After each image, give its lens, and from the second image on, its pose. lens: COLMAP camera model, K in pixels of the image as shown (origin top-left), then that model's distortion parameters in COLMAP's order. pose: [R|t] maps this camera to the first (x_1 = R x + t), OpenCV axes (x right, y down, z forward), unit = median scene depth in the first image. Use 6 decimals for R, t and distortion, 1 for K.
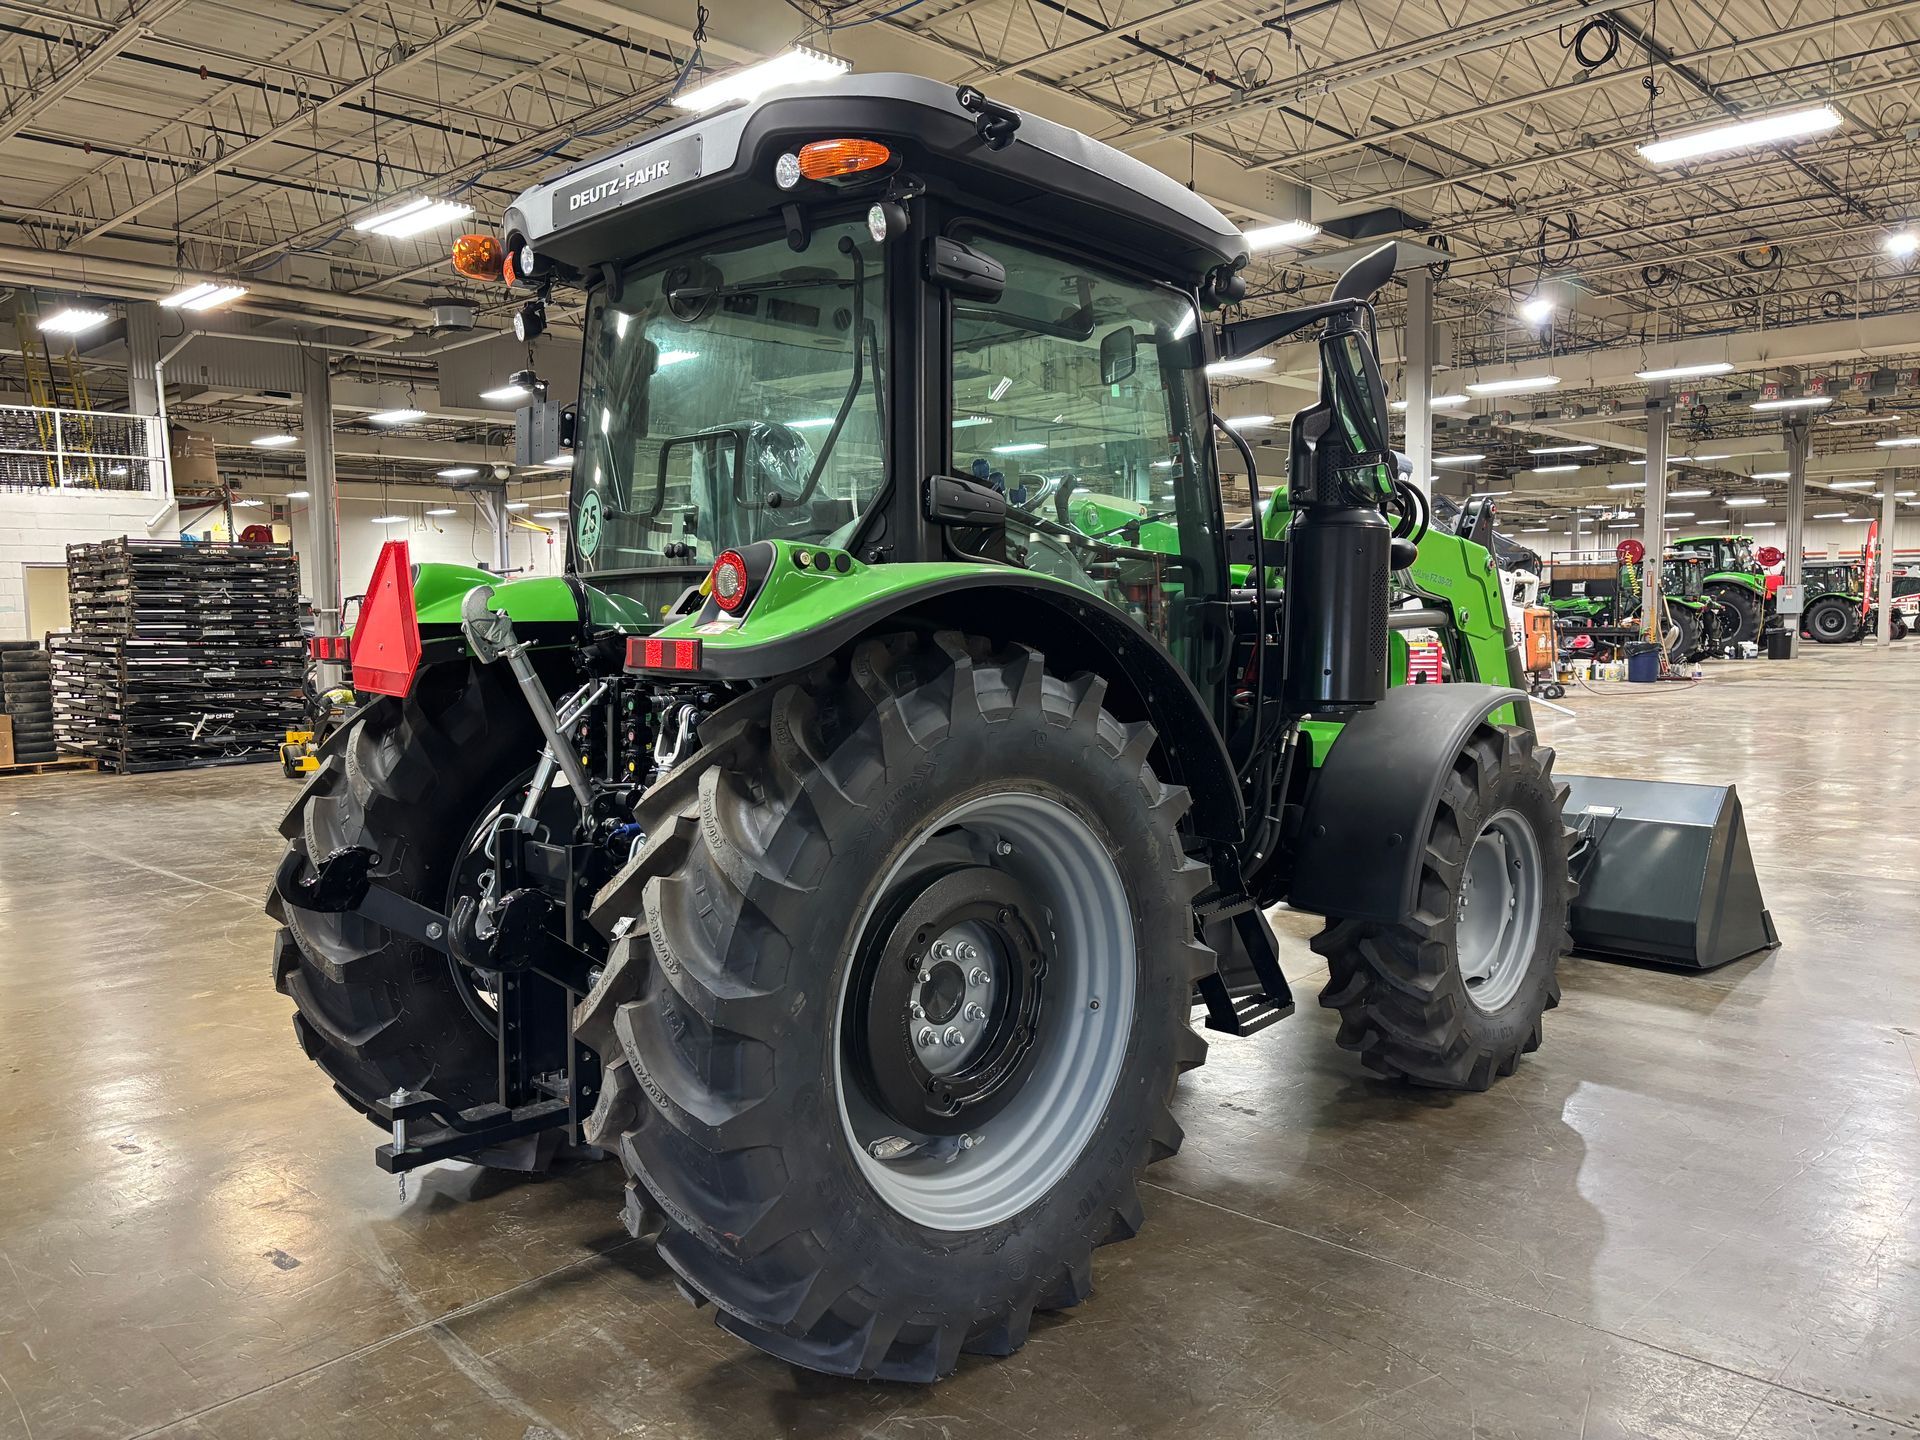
lens RADIAL K [[1432.2, 0, 967.2], [0, 1432.2, 727.2], [0, 0, 1]] dist [0.054803, -0.060443]
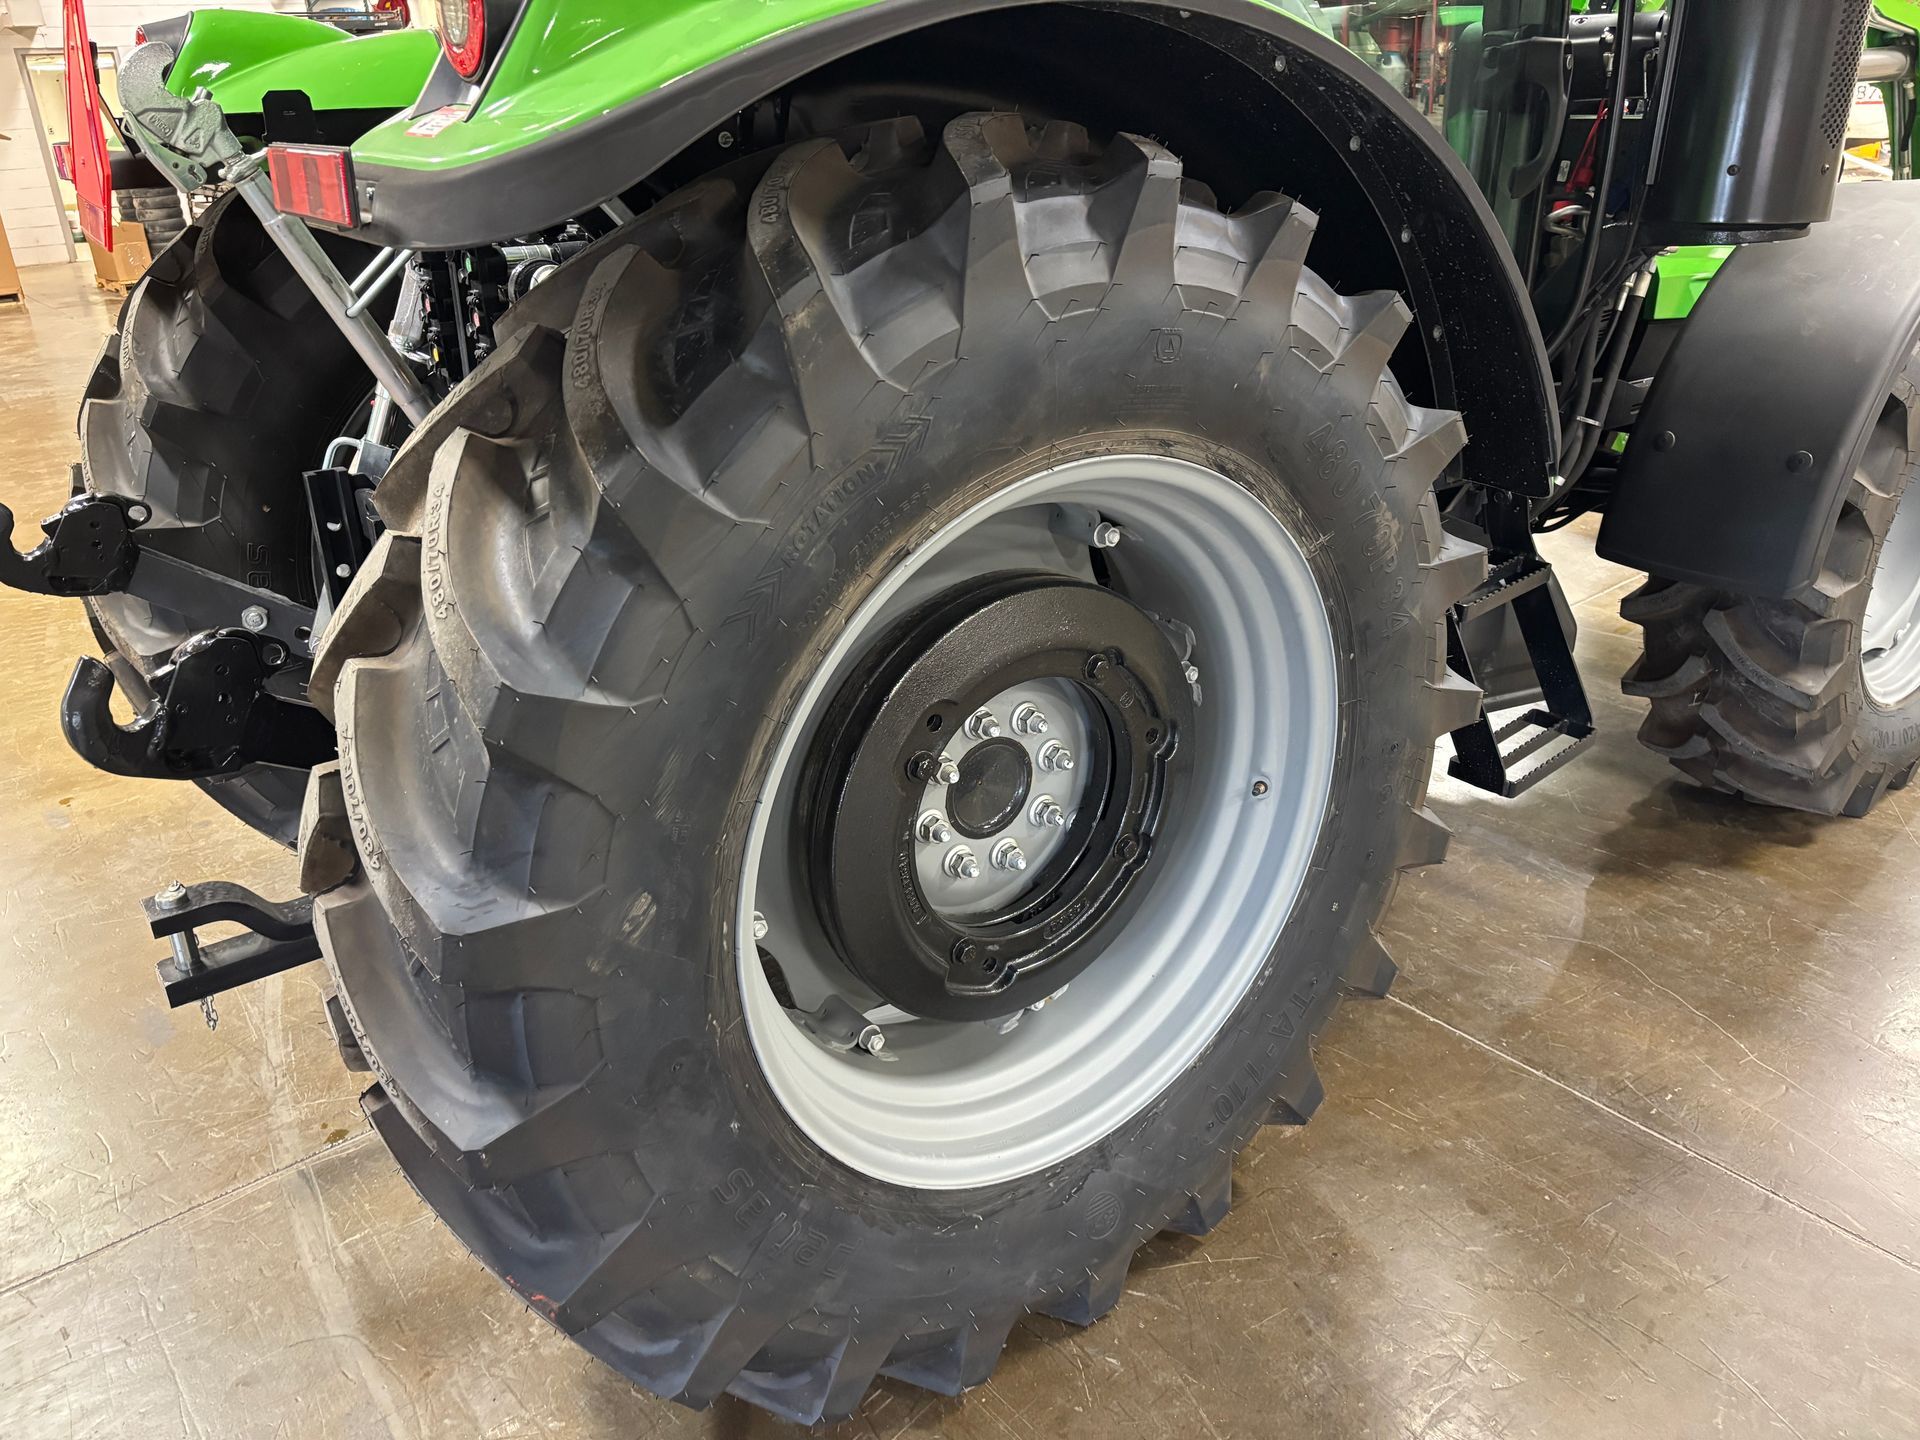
lens RADIAL K [[1479.0, 0, 950.5], [0, 1479.0, 726.2], [0, 0, 1]] dist [0.063663, -0.062315]
pose [[0.988868, 0.035891, -0.144405, 0.051403], [0.012100, 0.947865, 0.318441, -0.029217], [0.148306, -0.316644, 0.936879, 0.429709]]
